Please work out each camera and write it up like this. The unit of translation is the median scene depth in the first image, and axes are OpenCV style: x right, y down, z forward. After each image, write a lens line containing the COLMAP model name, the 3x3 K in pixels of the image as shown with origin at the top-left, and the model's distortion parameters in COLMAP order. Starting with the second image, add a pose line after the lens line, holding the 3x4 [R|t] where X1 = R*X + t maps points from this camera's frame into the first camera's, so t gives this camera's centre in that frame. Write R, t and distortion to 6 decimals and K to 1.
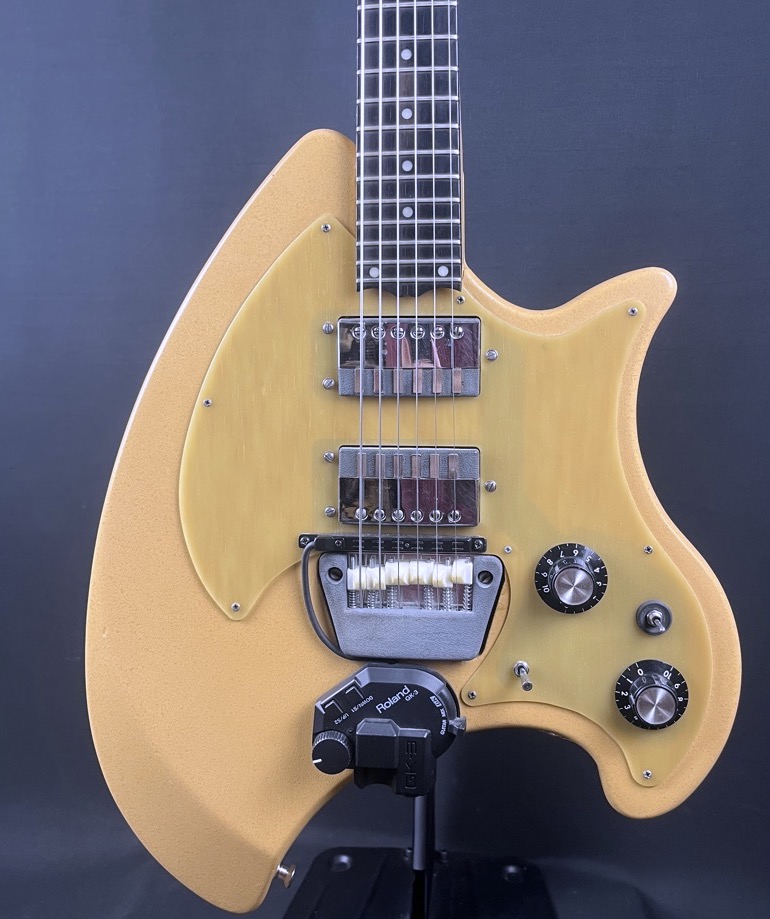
lens RADIAL K [[959.8, 0, 384.4], [0, 959.8, 429.6], [0, 0, 1]] dist [0.058573, 0.000000]
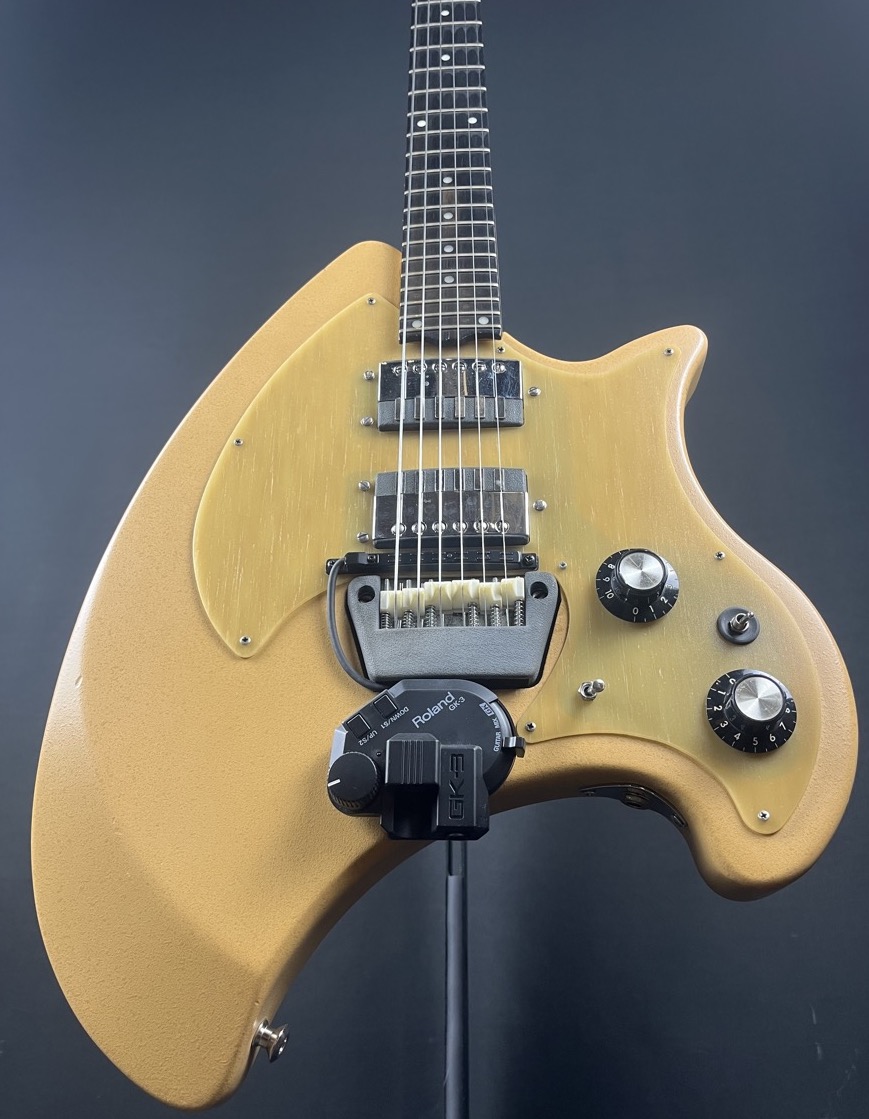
lens RADIAL K [[981.6, 0, 434.0], [0, 981.6, 557.7], [0, 0, 1]] dist [0.071051, -0.017080]
pose [[0.998982, 0.026878, 0.036224, -0.023546], [-0.002733, 0.837665, -0.546177, 0.616250], [-0.045024, 0.545522, 0.836886, 0.243315]]
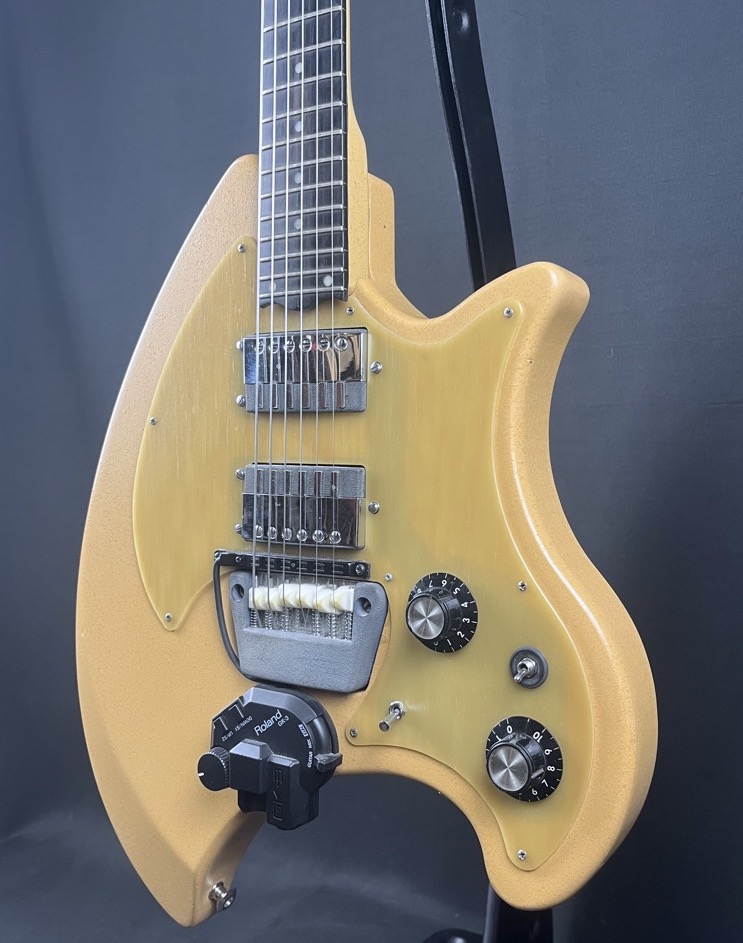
lens RADIAL K [[959.6, 0, 372.8], [0, 959.6, 470.4], [0, 0, 1]] dist [0.045025, 0.000000]
pose [[0.891509, 0.021444, -0.452494, 0.530719], [-0.051364, 0.997222, -0.053938, 0.073399], [0.450081, 0.071328, 0.890135, 0.167405]]
